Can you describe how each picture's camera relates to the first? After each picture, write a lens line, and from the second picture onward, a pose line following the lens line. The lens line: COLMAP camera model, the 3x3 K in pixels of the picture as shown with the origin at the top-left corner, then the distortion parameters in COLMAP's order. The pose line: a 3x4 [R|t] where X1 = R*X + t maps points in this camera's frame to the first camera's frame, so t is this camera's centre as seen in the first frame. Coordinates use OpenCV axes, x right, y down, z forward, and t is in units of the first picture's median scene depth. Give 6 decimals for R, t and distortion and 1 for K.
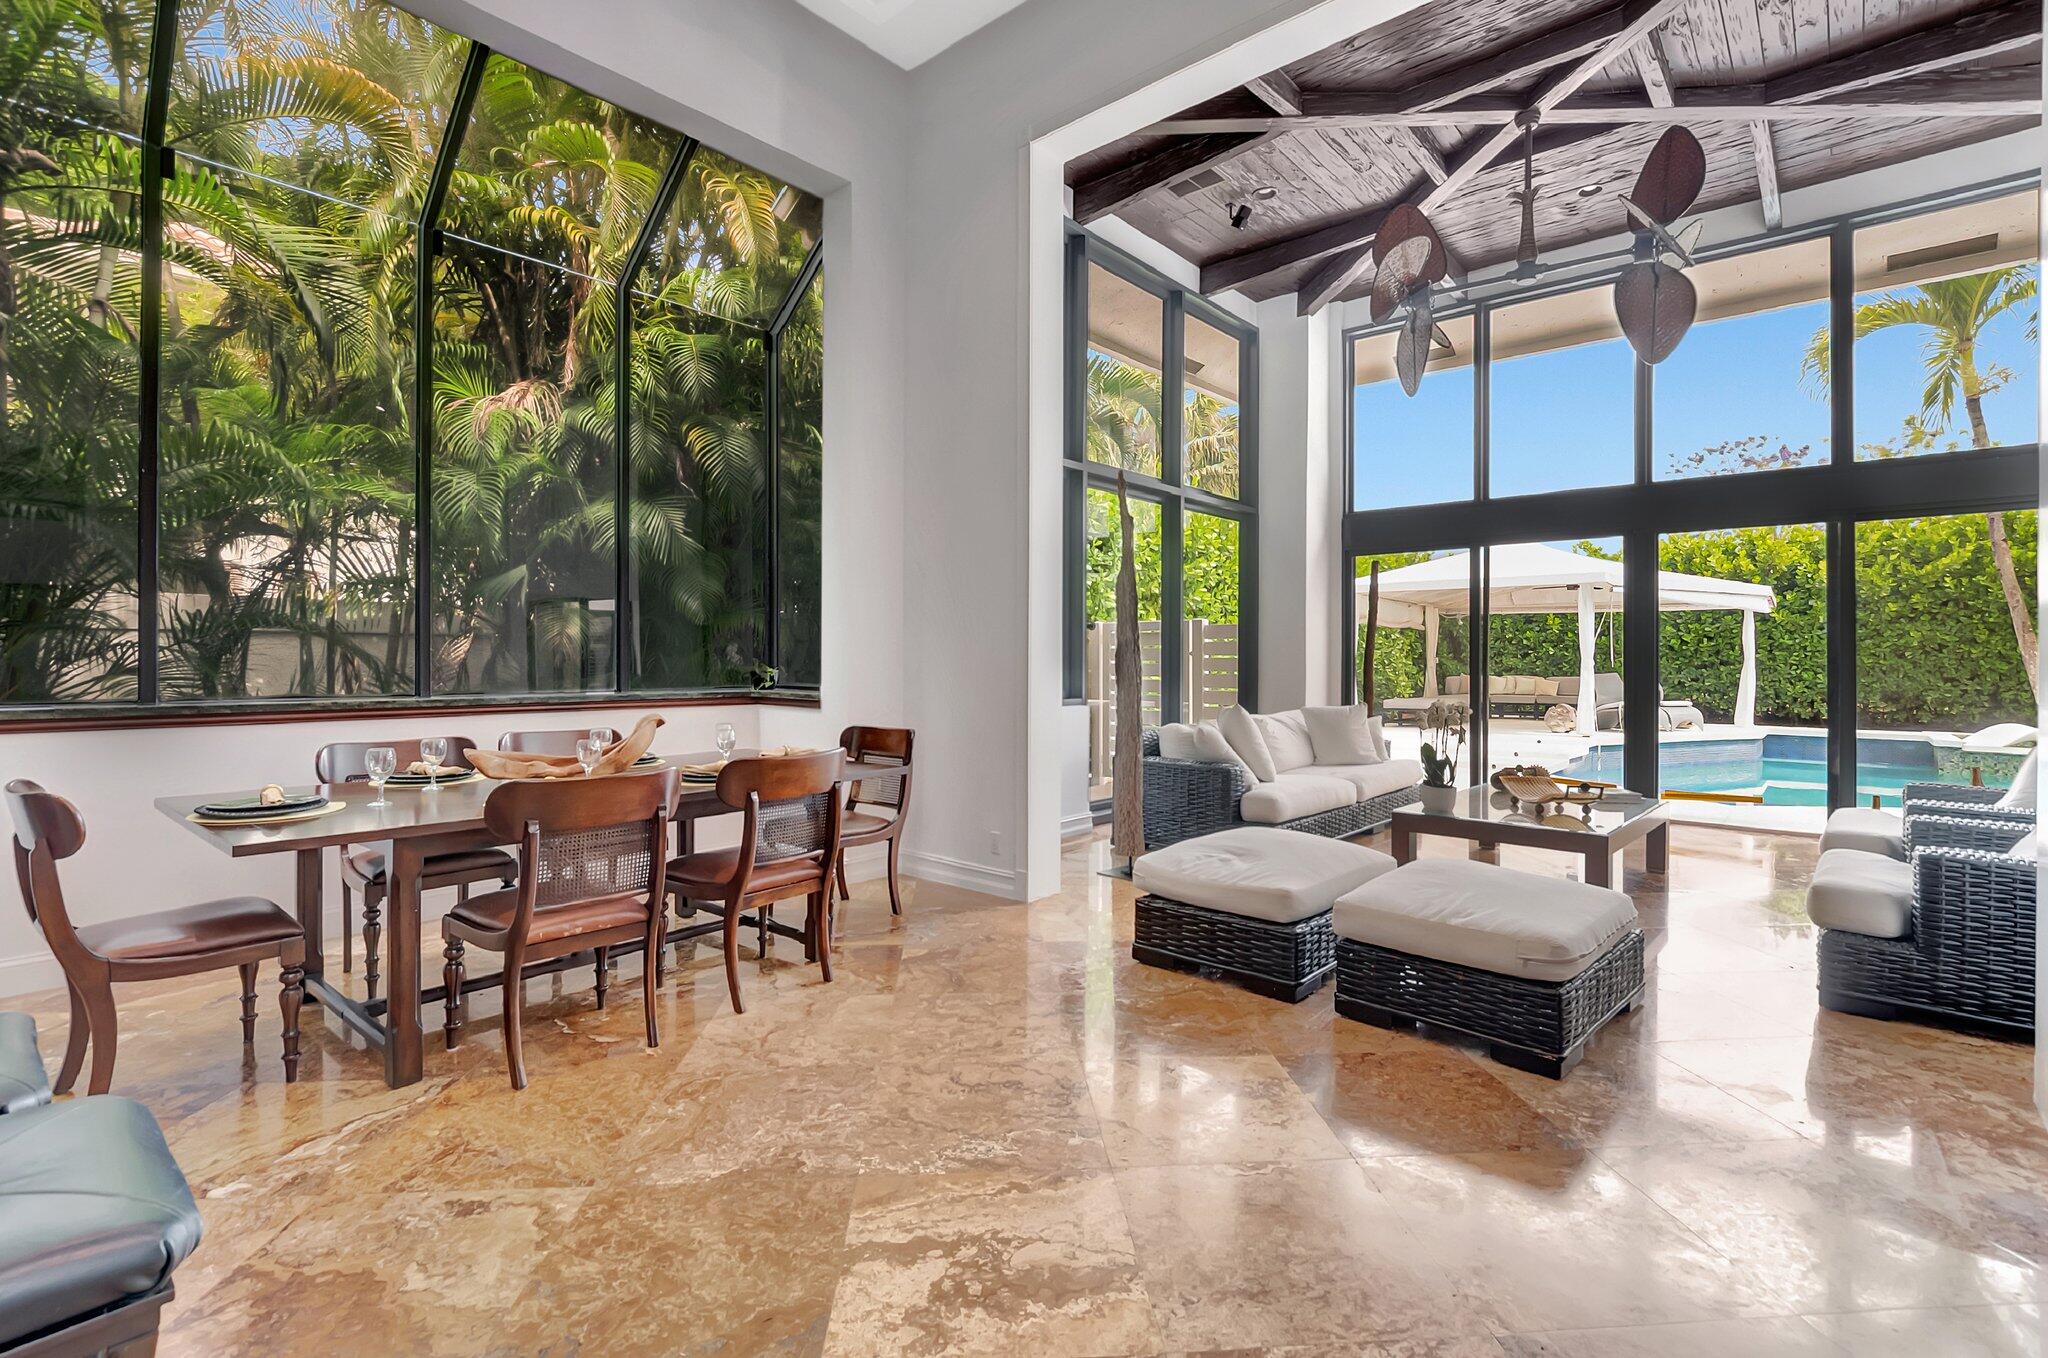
lens RADIAL K [[939.2, 0, 1025.8], [0, 939.2, 673.4], [0, 0, 1]] dist [-0.004500, -0.000489]
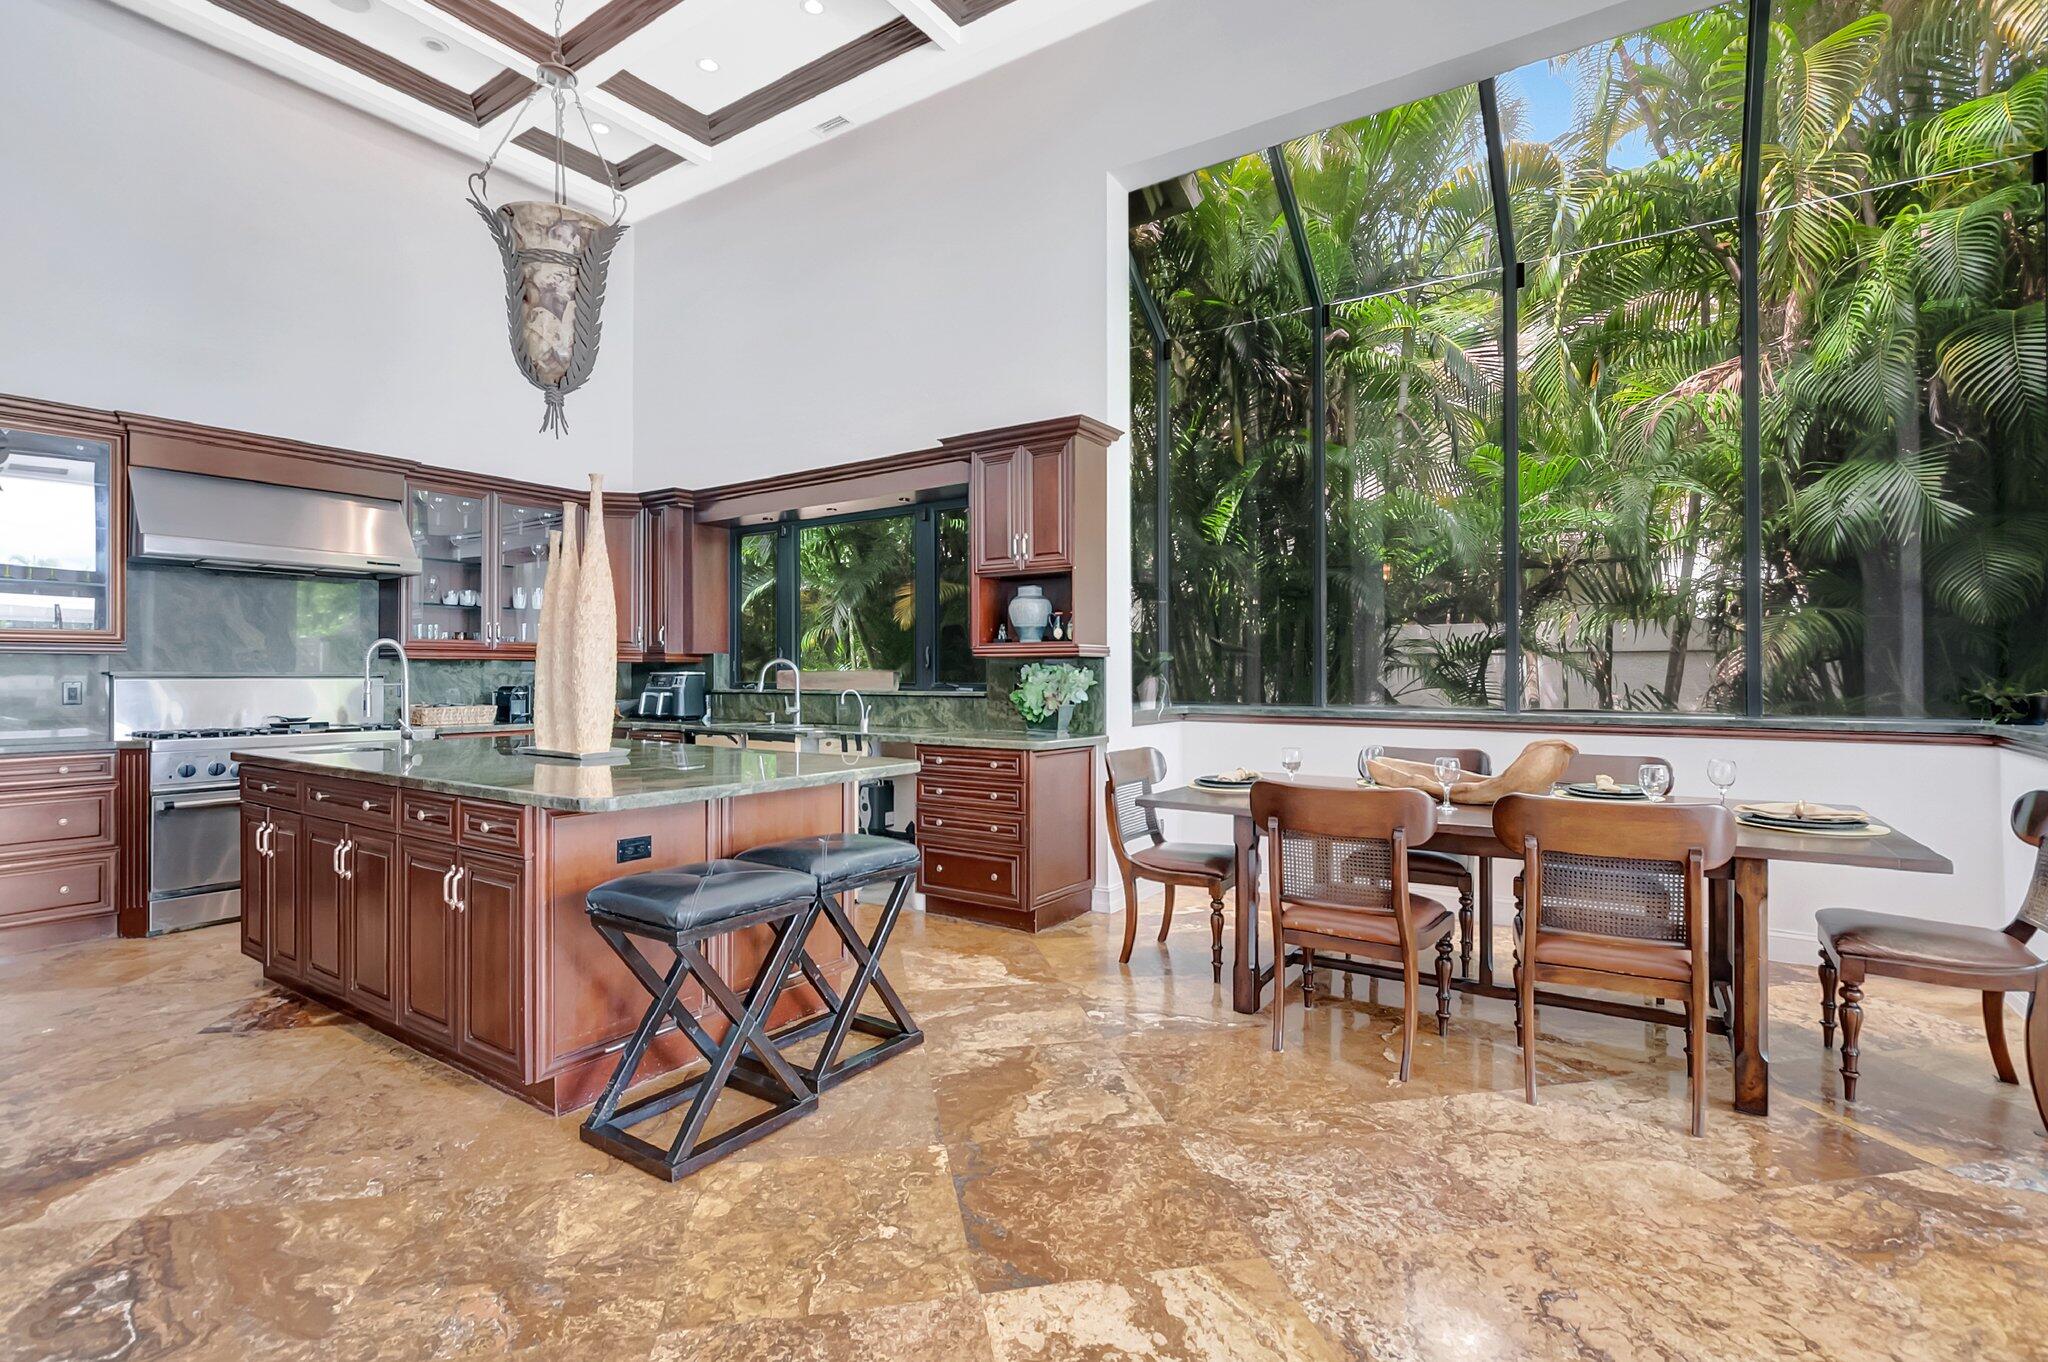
lens RADIAL K [[939.2, 0, 1025.1], [0, 939.2, 671.3], [0, 0, 1]] dist [-0.004500, -0.000489]
pose [[0.120643, -0.007755, -0.992666, 0.623064], [-0.014234, 0.999853, -0.009541, -0.007098], [0.992594, 0.015280, 0.120515, 0.601700]]
